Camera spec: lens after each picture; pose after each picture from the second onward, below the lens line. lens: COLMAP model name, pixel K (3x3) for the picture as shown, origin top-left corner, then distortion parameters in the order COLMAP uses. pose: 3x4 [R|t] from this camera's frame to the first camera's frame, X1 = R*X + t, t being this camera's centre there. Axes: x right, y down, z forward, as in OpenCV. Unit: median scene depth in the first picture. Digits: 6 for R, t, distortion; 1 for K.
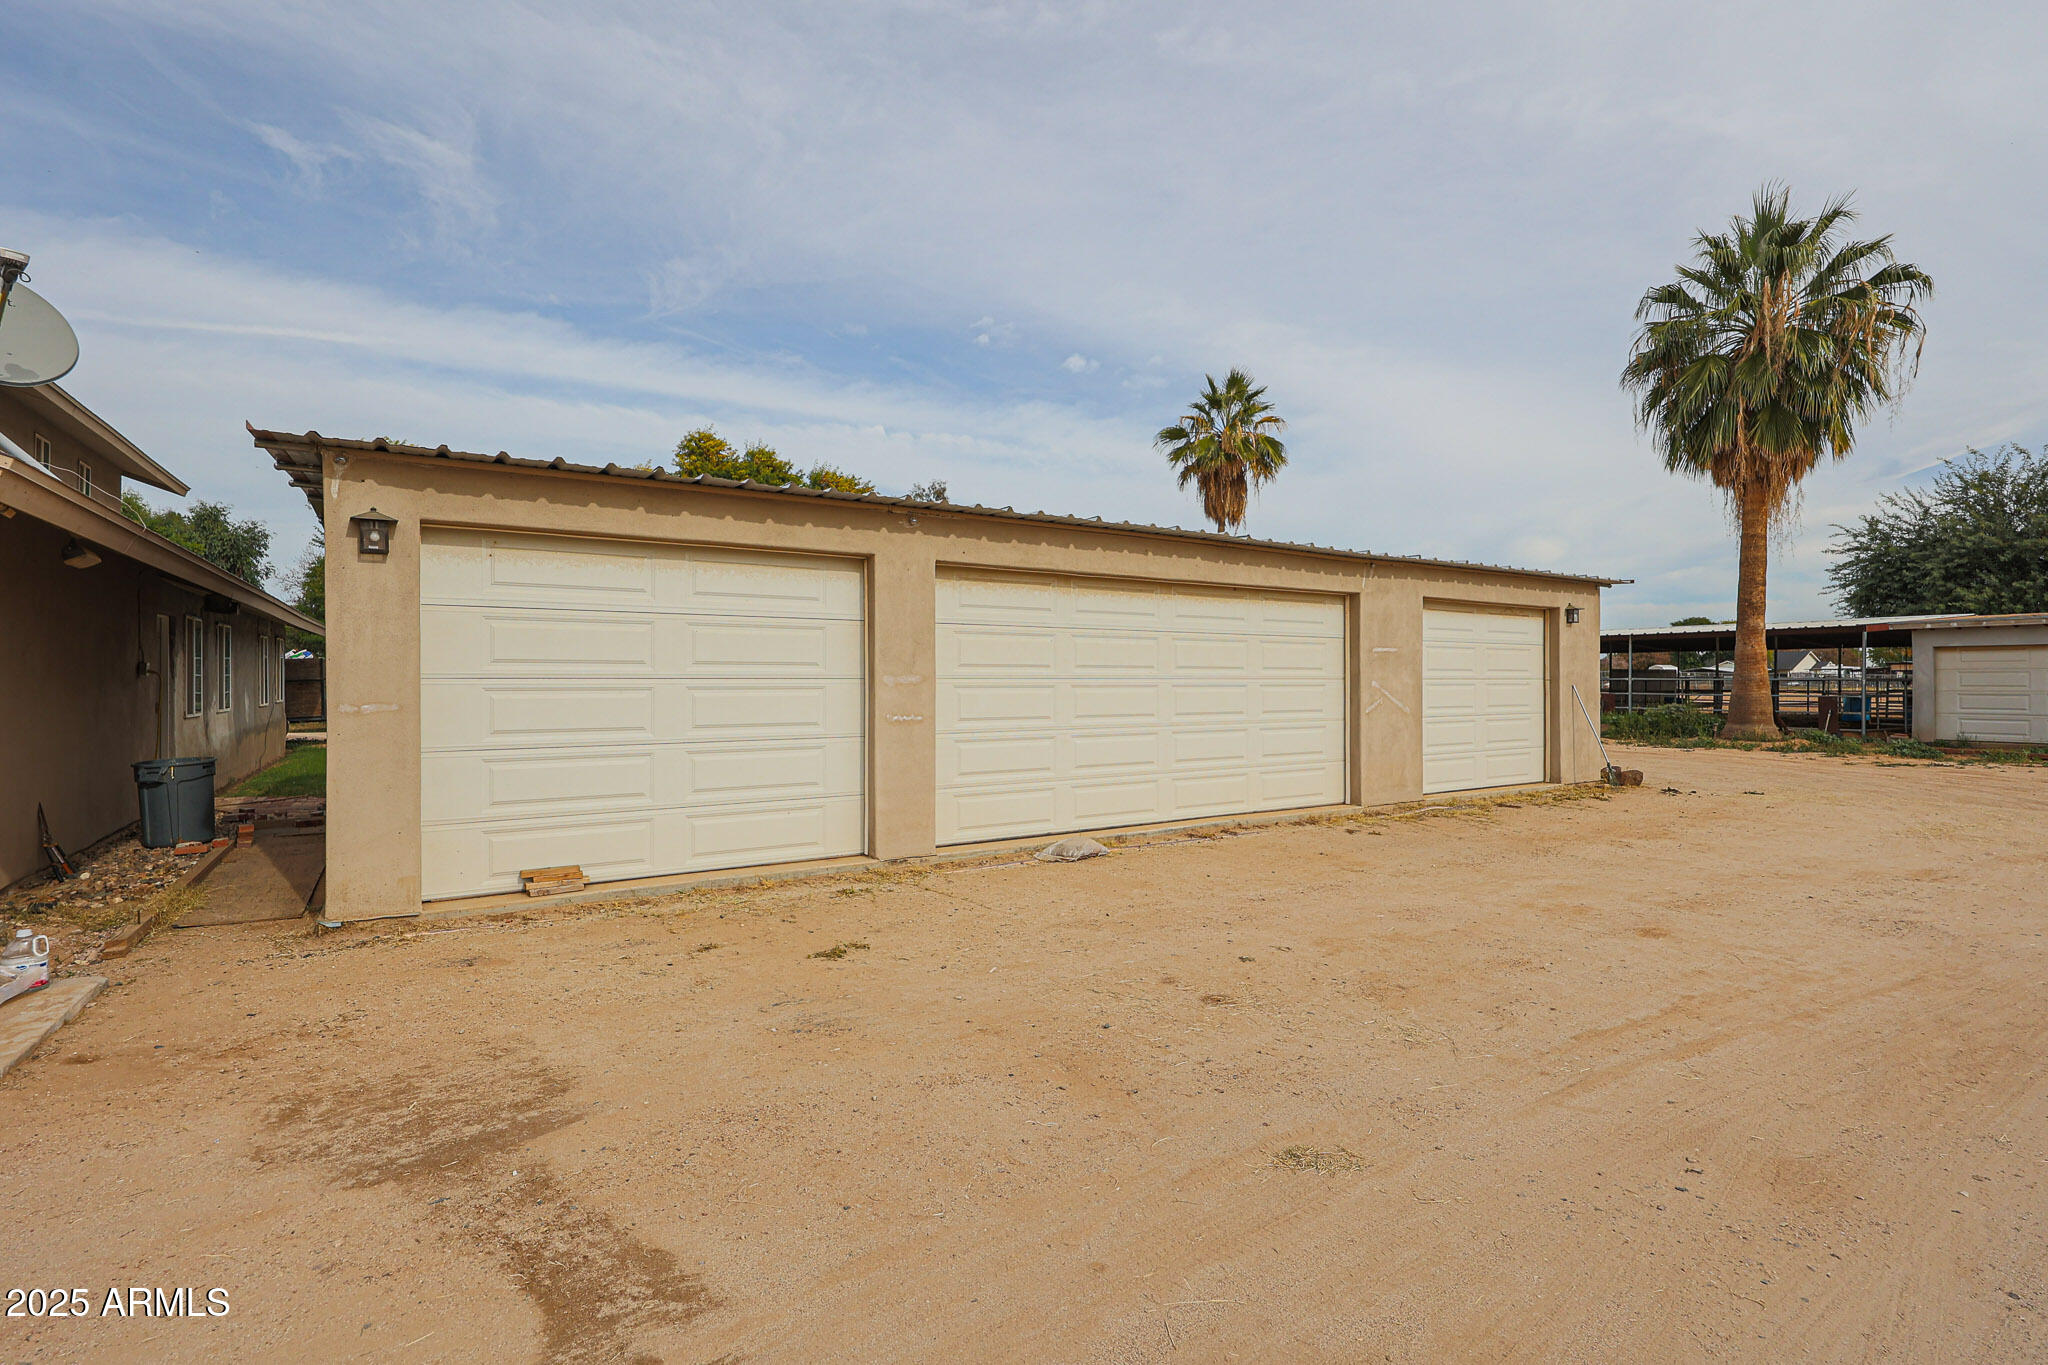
lens RADIAL K [[999.3, 0, 1024.0], [0, 999.3, 682.5], [0, 0, 1]] dist [0.032512, 0.000092]
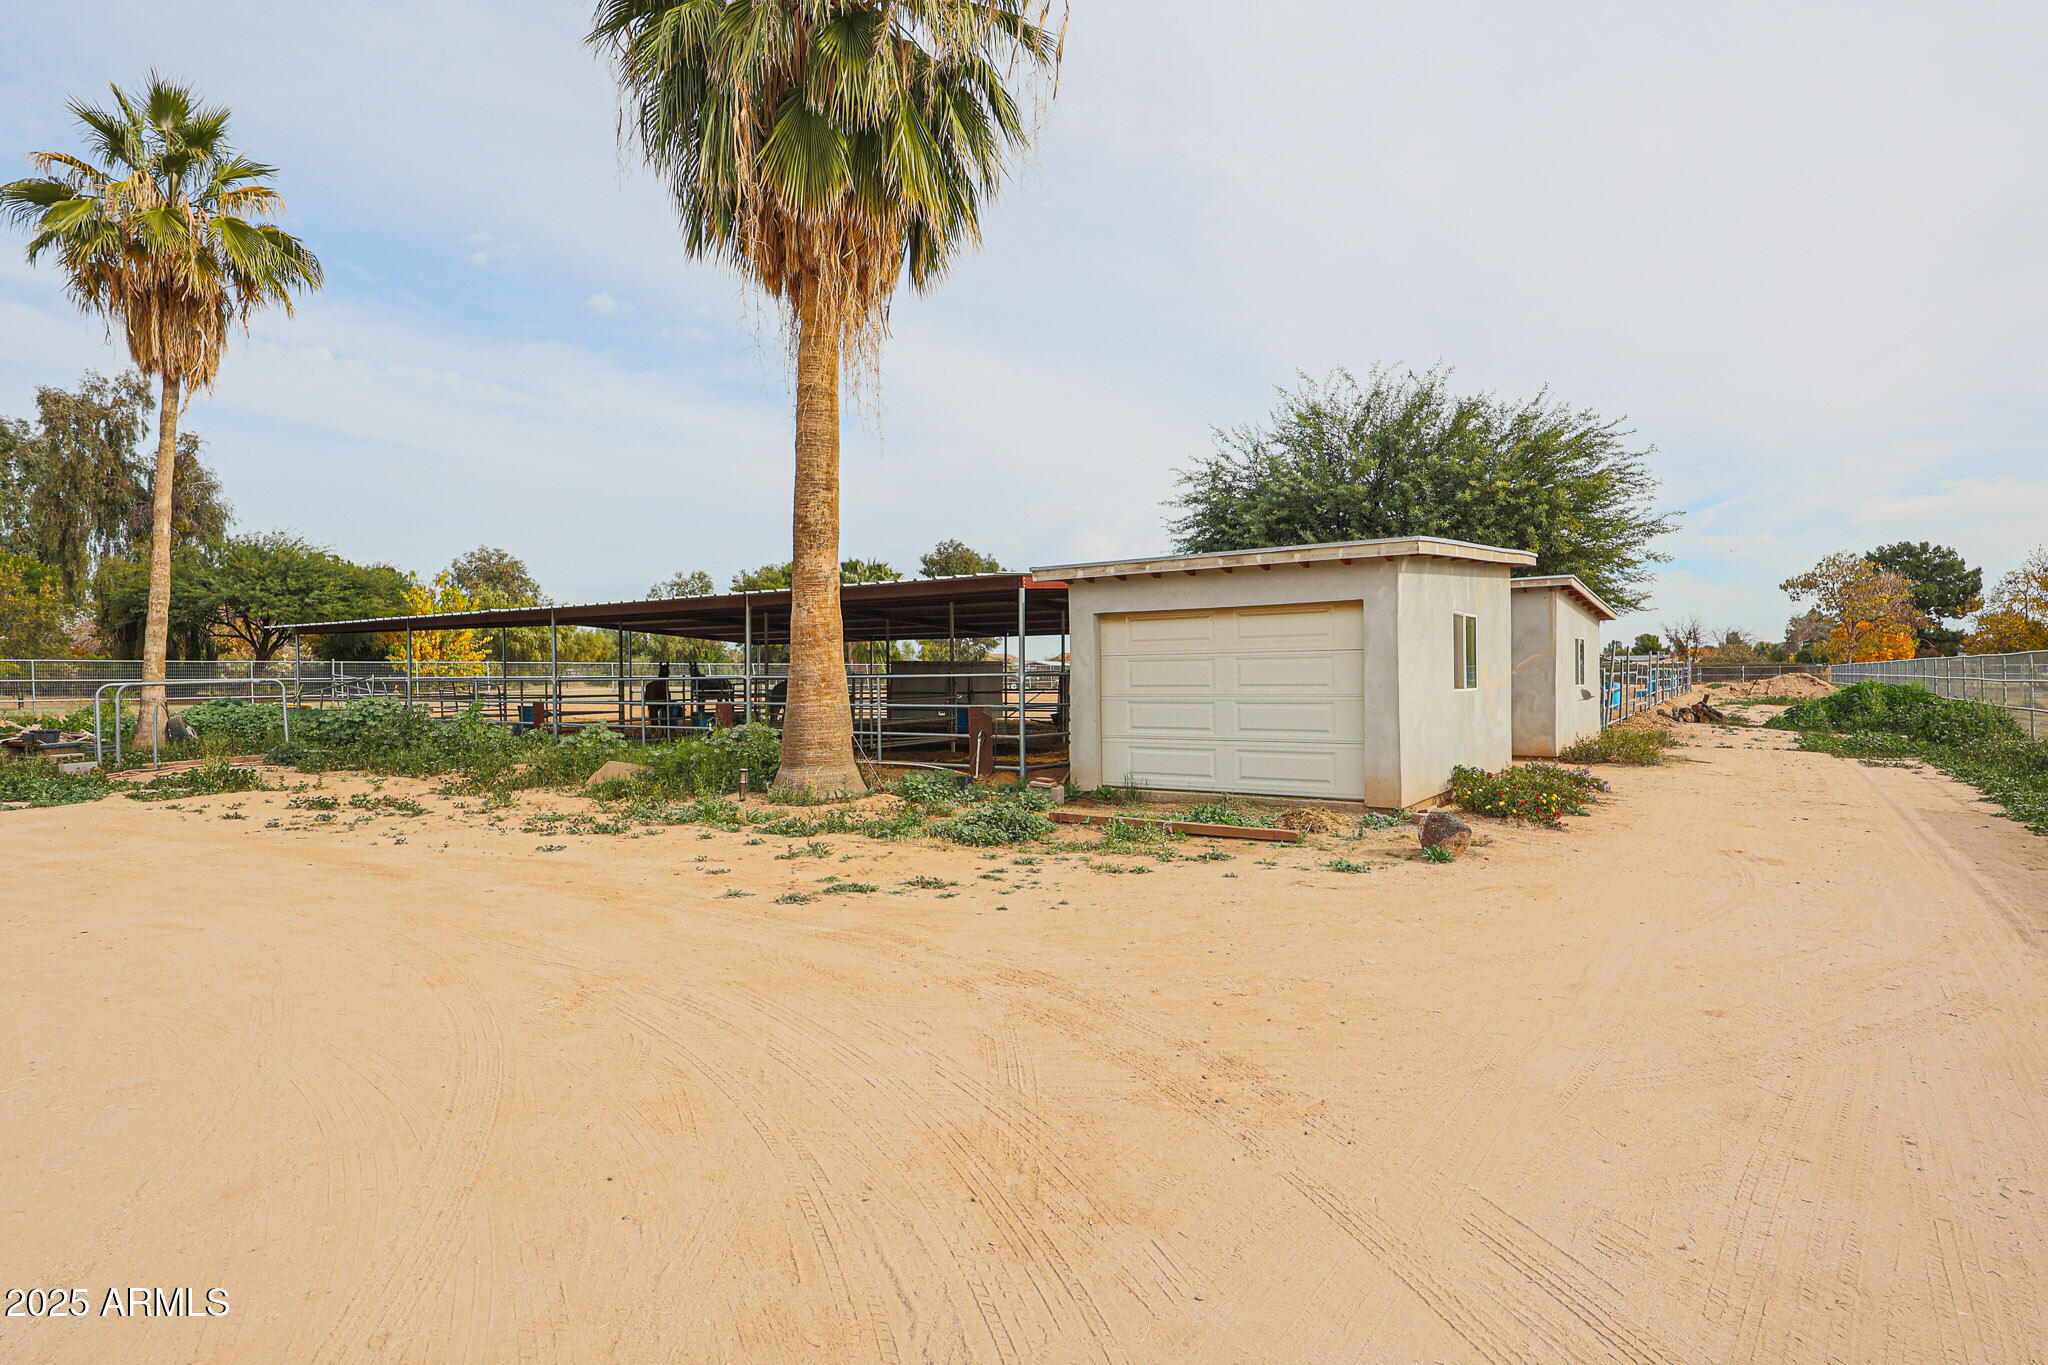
lens RADIAL K [[999.3, 0, 1024.0], [0, 999.3, 682.5], [0, 0, 1]] dist [0.032512, 0.000092]
pose [[0.939304, -0.010334, 0.342930, 0.440053], [0.007712, 0.999930, 0.009009, -0.002555], [-0.342999, -0.005817, 0.939318, 0.342571]]
